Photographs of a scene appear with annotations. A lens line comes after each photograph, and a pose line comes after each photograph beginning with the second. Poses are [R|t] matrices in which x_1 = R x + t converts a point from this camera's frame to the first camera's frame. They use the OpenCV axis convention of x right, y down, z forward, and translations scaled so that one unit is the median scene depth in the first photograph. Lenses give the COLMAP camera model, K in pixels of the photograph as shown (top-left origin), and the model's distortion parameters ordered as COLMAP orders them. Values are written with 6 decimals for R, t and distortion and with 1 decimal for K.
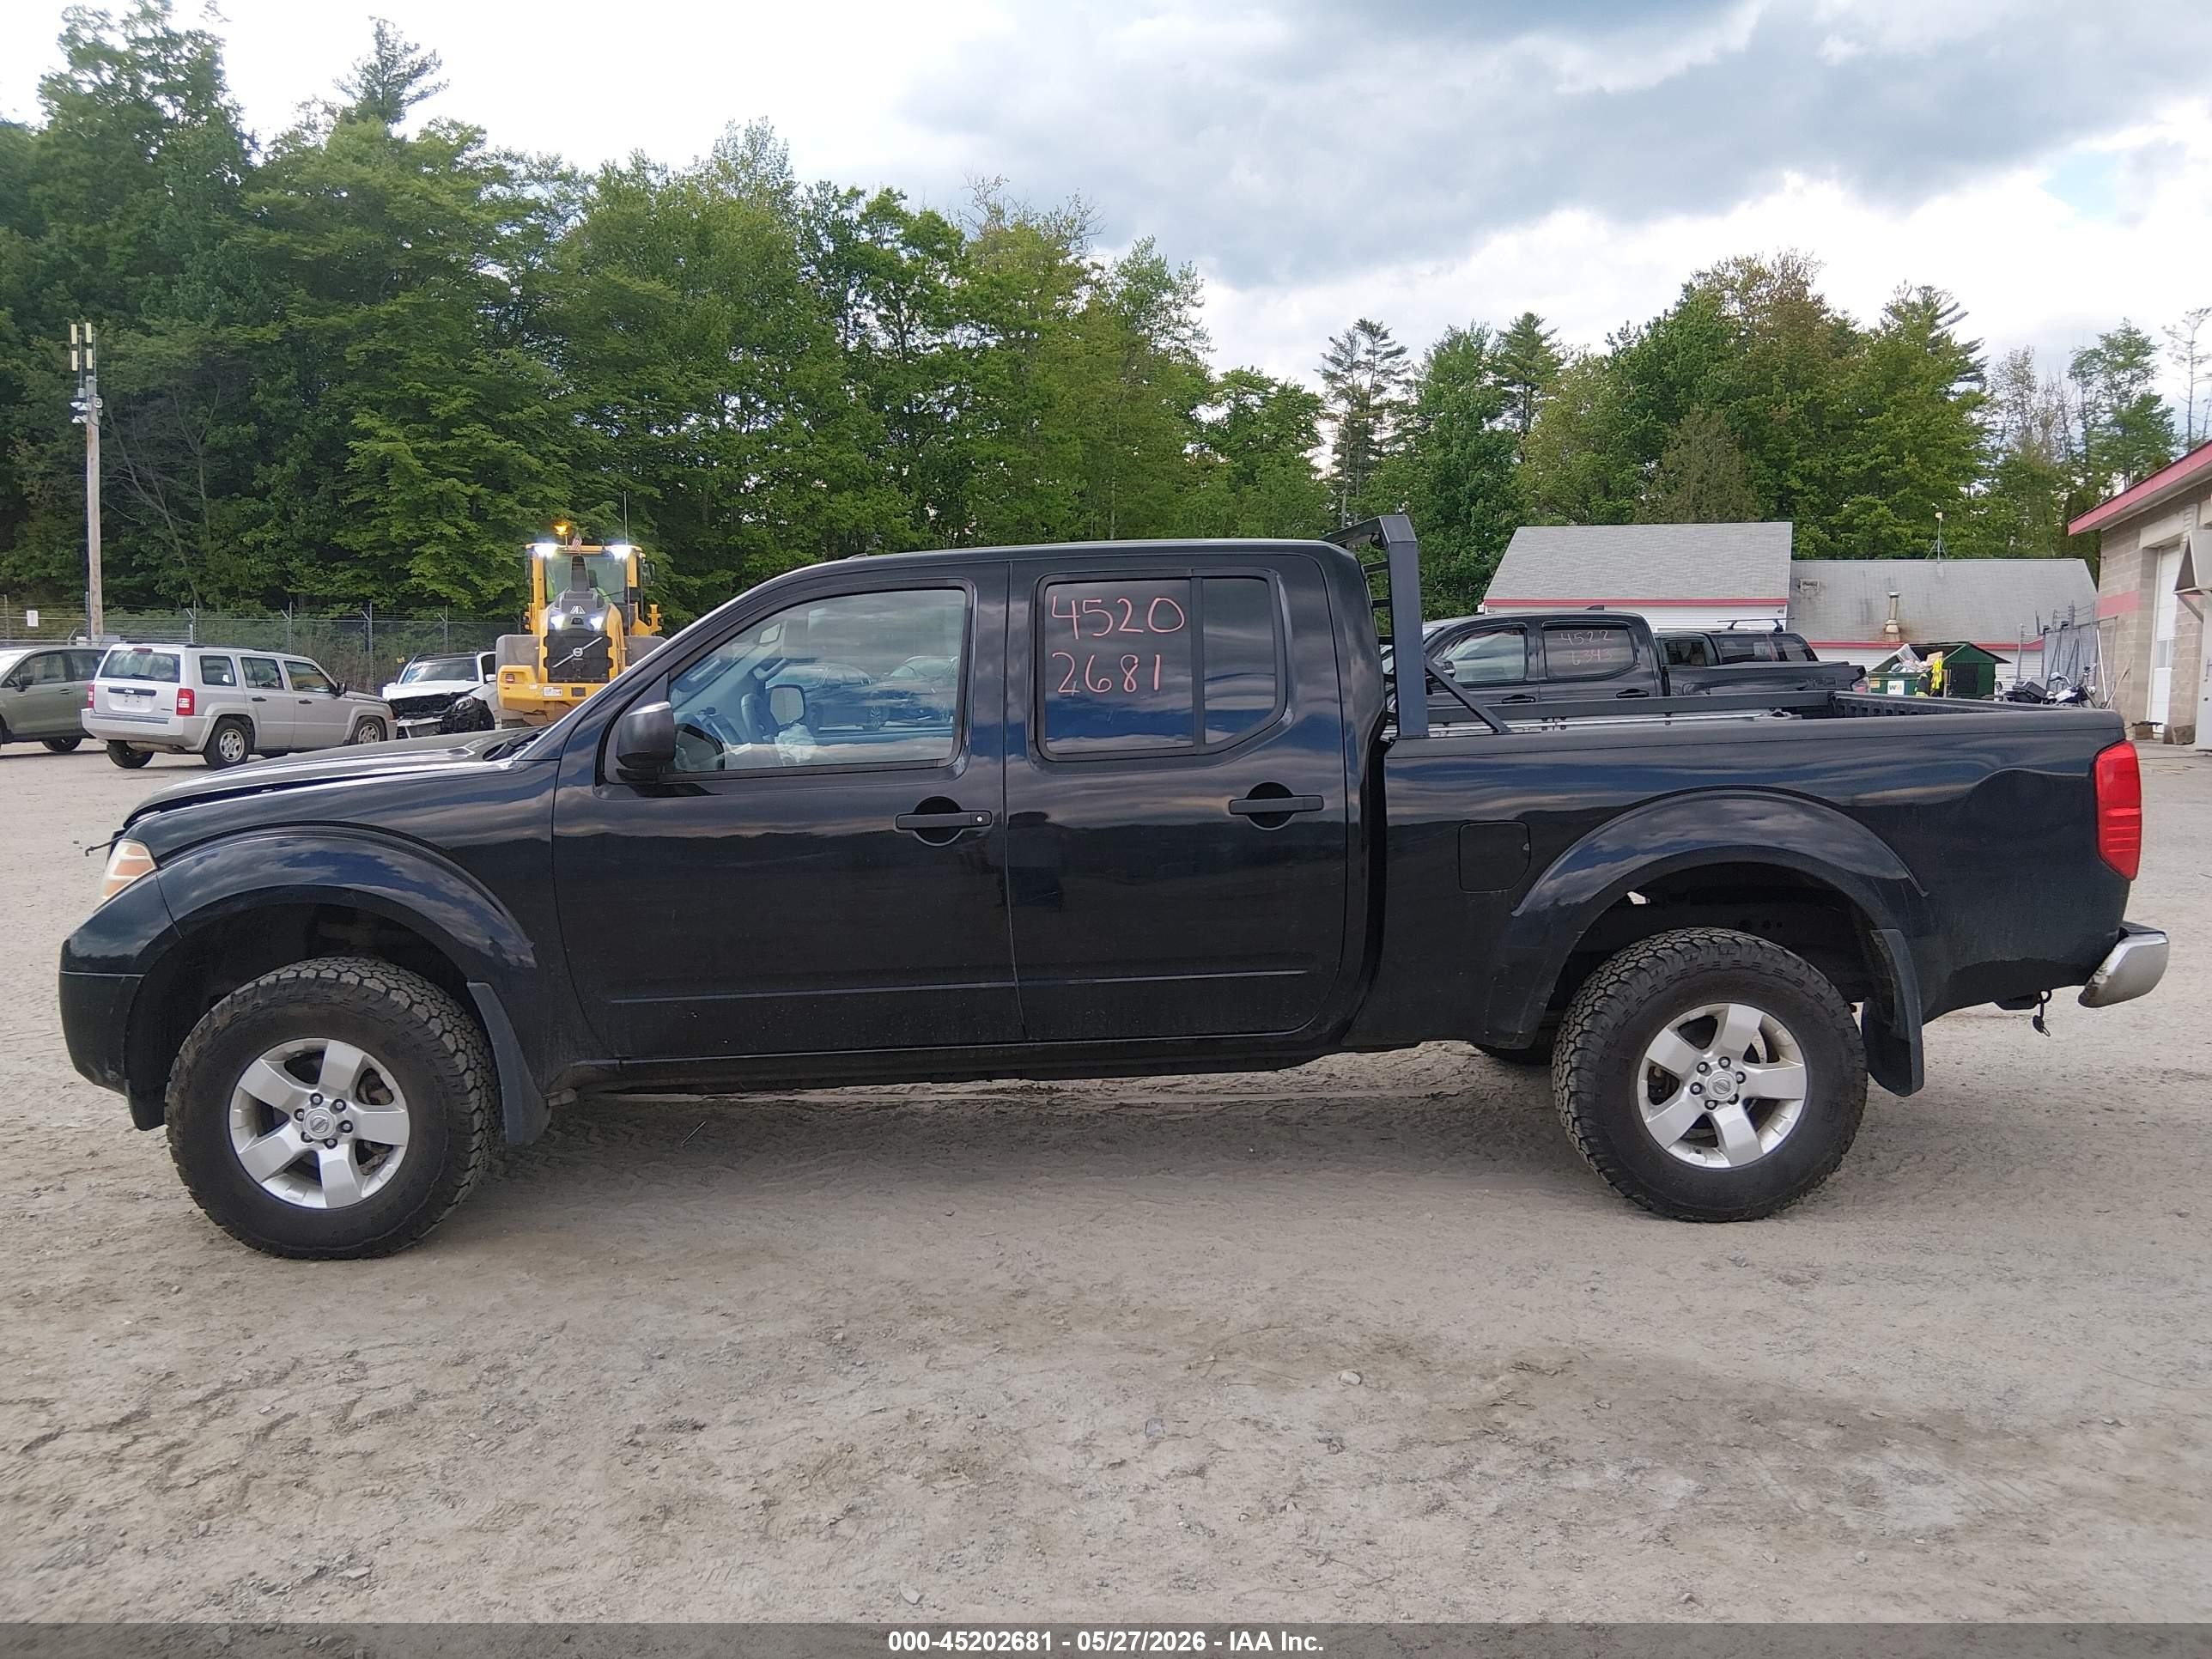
lens RADIAL K [[1733.1, 0, 1106.0], [0, 1733.1, 829.5], [0, 0, 1]] dist [0.003633, -0.065507]
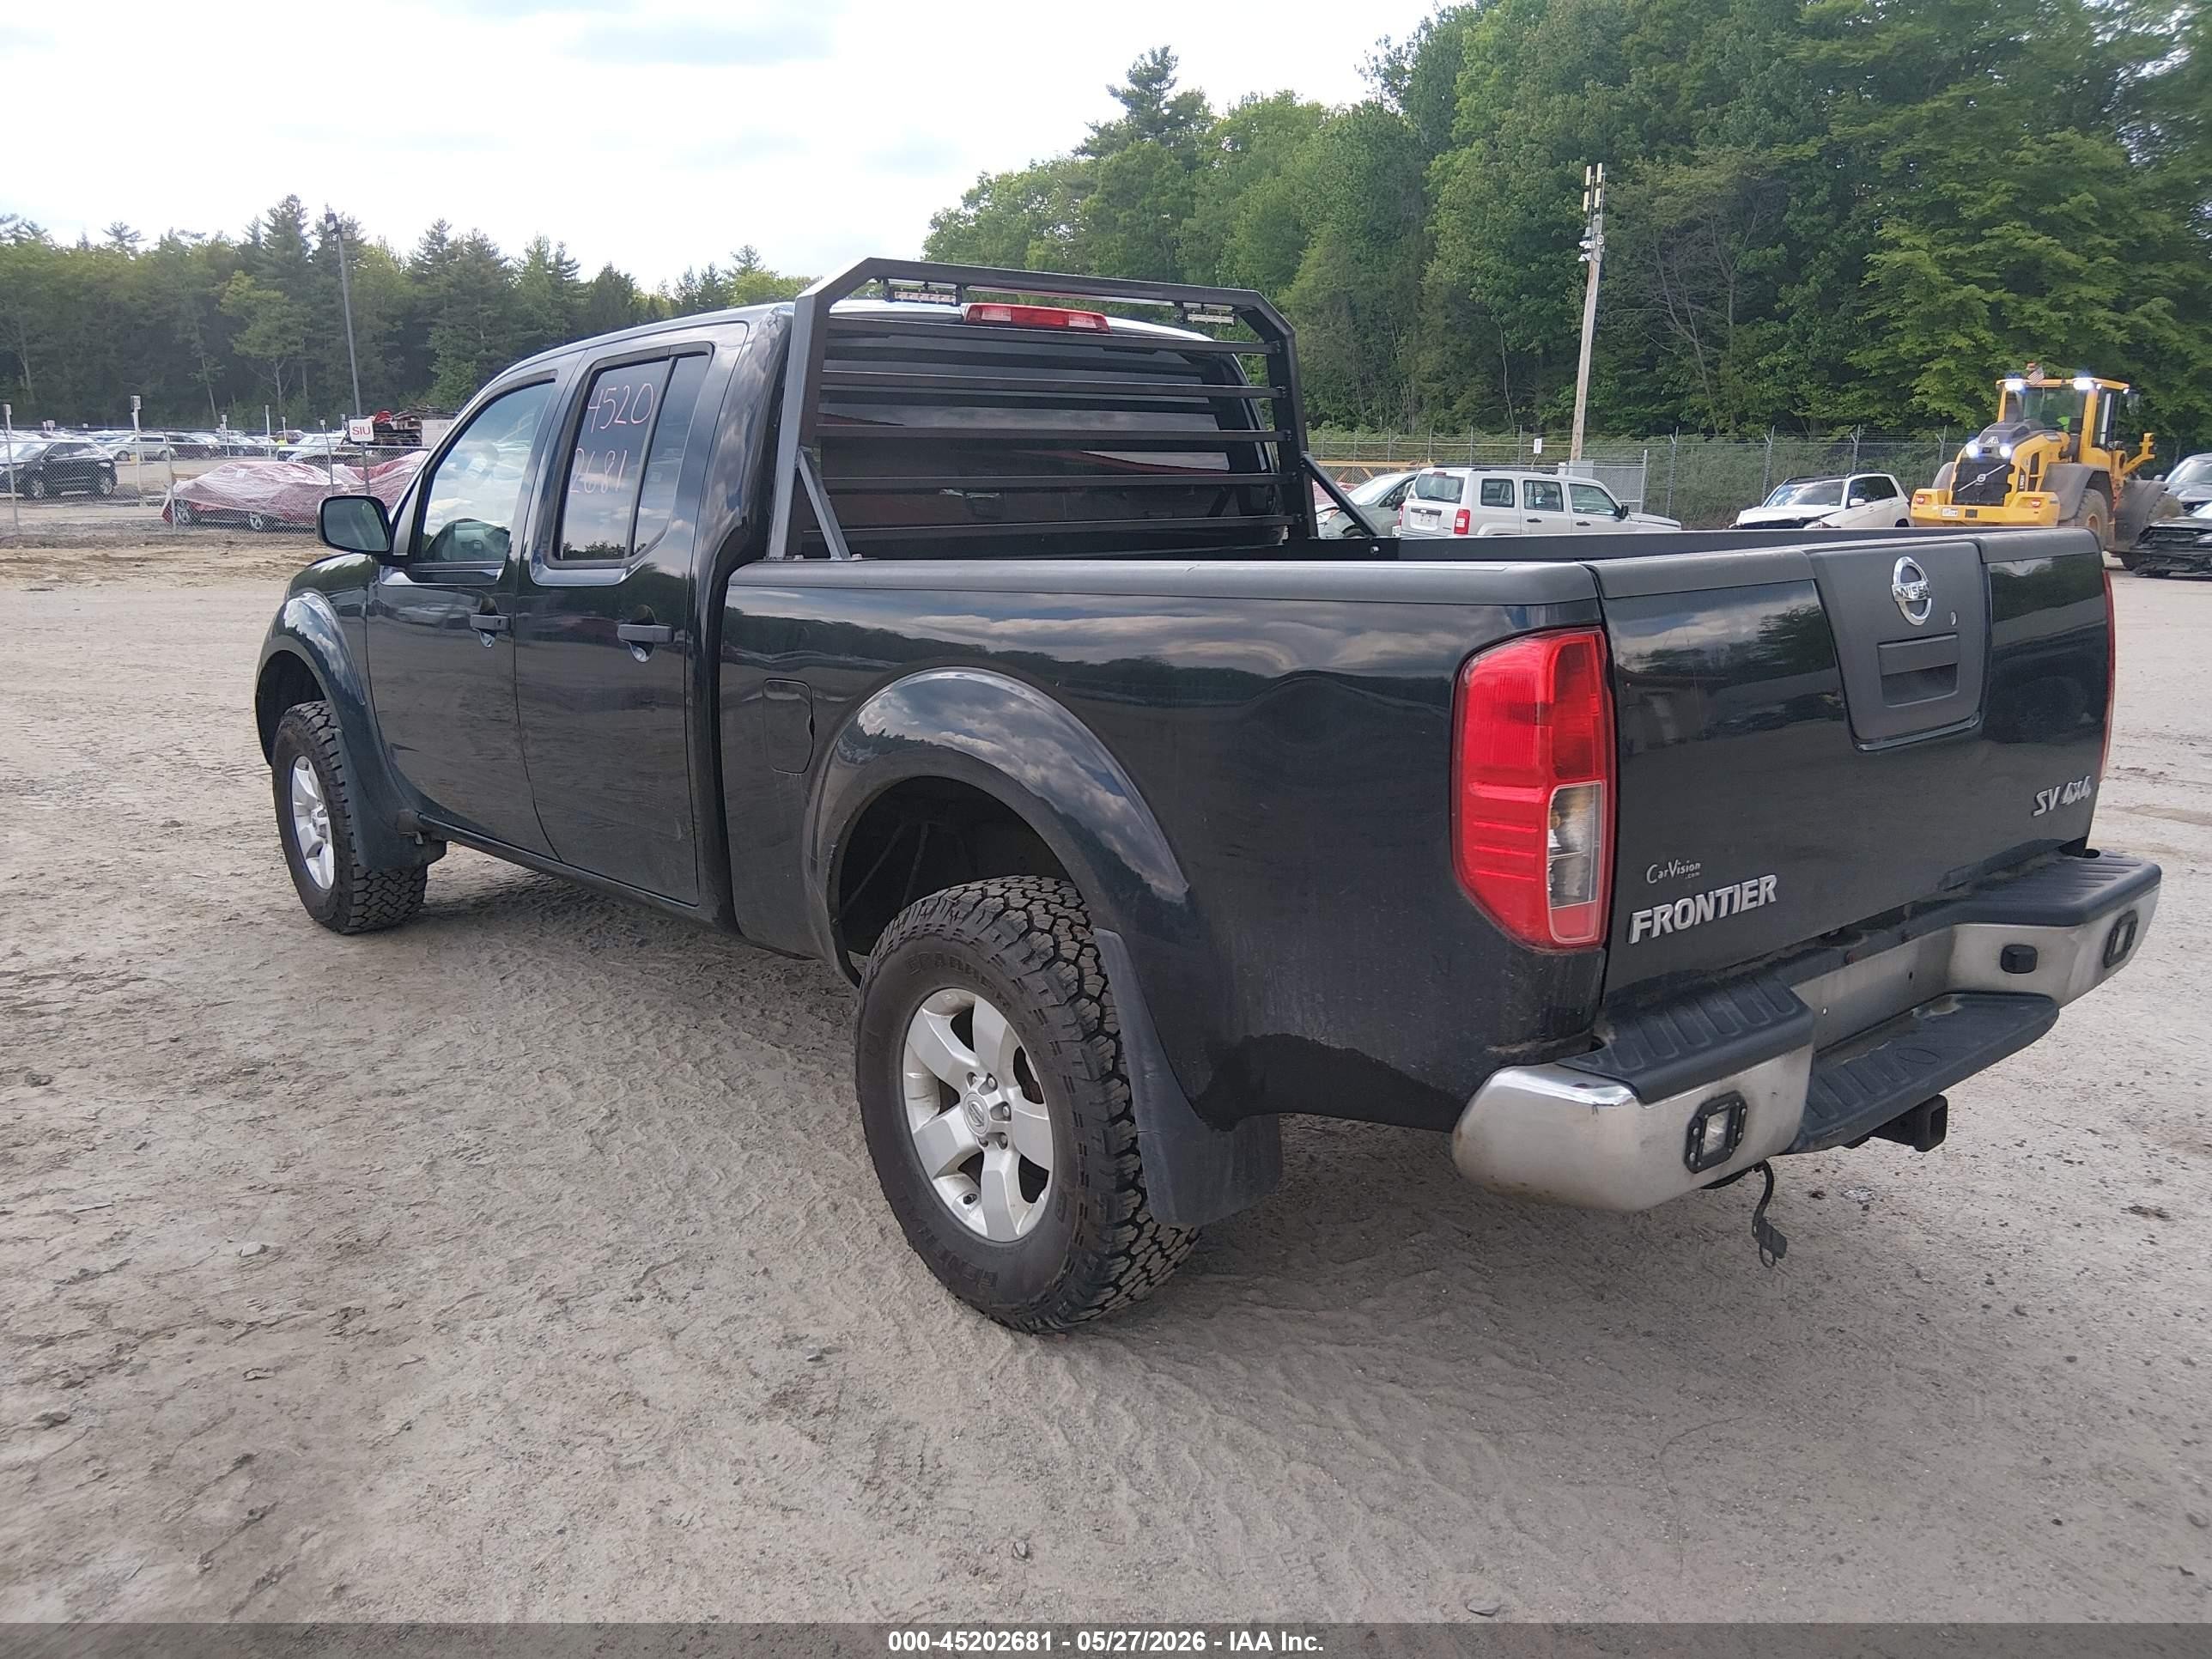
lens RADIAL K [[1733.1, 0, 1106.0], [0, 1733.1, 829.5], [0, 0, 1]] dist [0.003633, -0.065507]
pose [[0.608377, 0.151316, -0.779090, 0.096922], [-0.074272, 0.988203, 0.133933, -0.005593], [0.790165, -0.023617, 0.612439, 0.069999]]
